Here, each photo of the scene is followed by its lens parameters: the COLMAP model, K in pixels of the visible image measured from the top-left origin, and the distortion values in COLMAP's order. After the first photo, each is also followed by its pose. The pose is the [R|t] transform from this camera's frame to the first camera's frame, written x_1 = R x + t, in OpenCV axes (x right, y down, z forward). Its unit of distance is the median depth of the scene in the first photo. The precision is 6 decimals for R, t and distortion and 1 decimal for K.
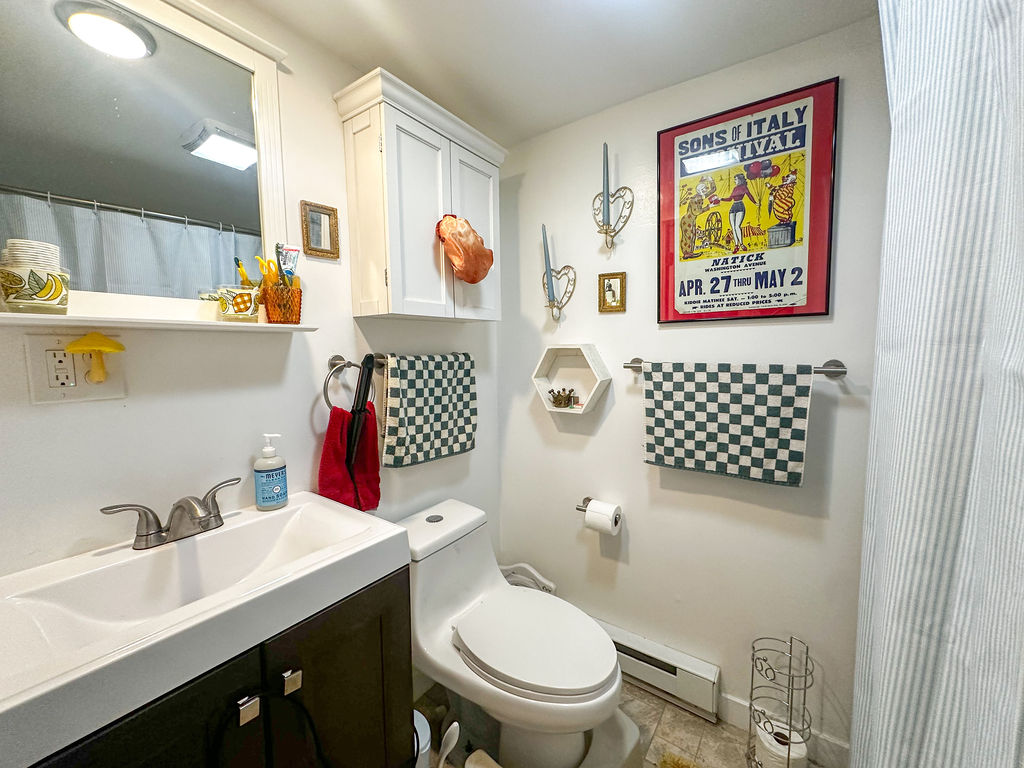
lens RADIAL K [[406.5, 0, 510.8], [0, 406.5, 387.4], [0, 0, 1]] dist [-0.007459, 0.000775]
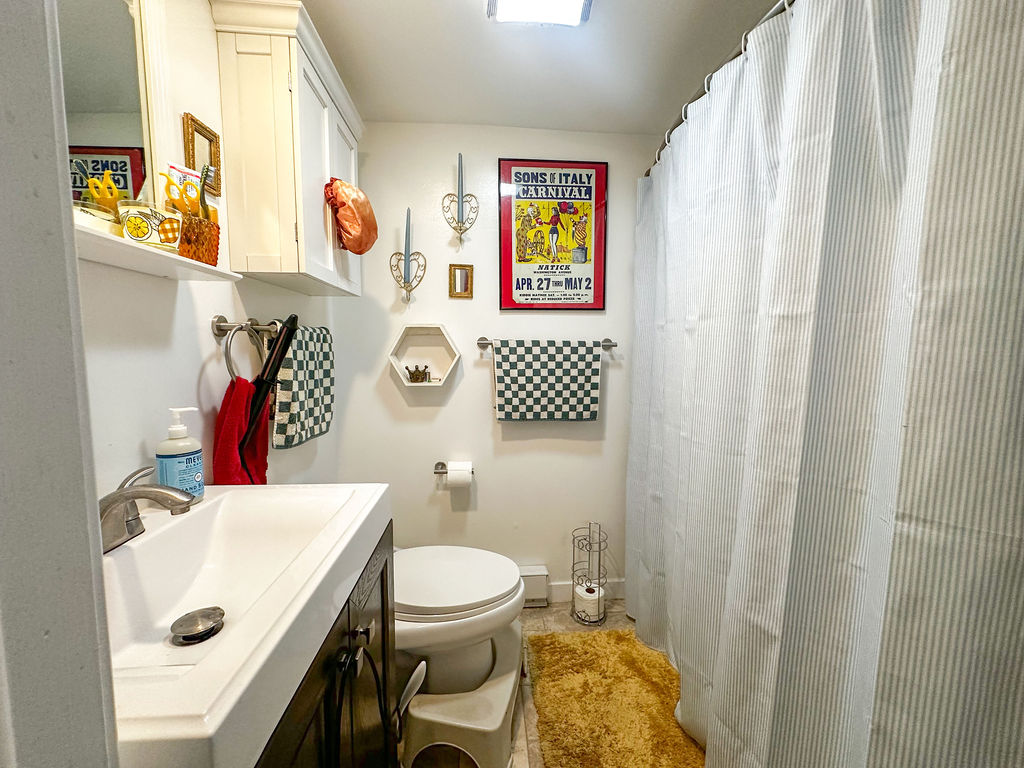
lens RADIAL K [[406.5, 0, 512.5], [0, 406.5, 388.6], [0, 0, 1]] dist [-0.007459, 0.000775]
pose [[0.769859, -0.047911, 0.636413, -0.472929], [0.048021, 0.998700, 0.017095, 0.076487], [-0.636404, 0.017401, 0.771159, 0.003033]]
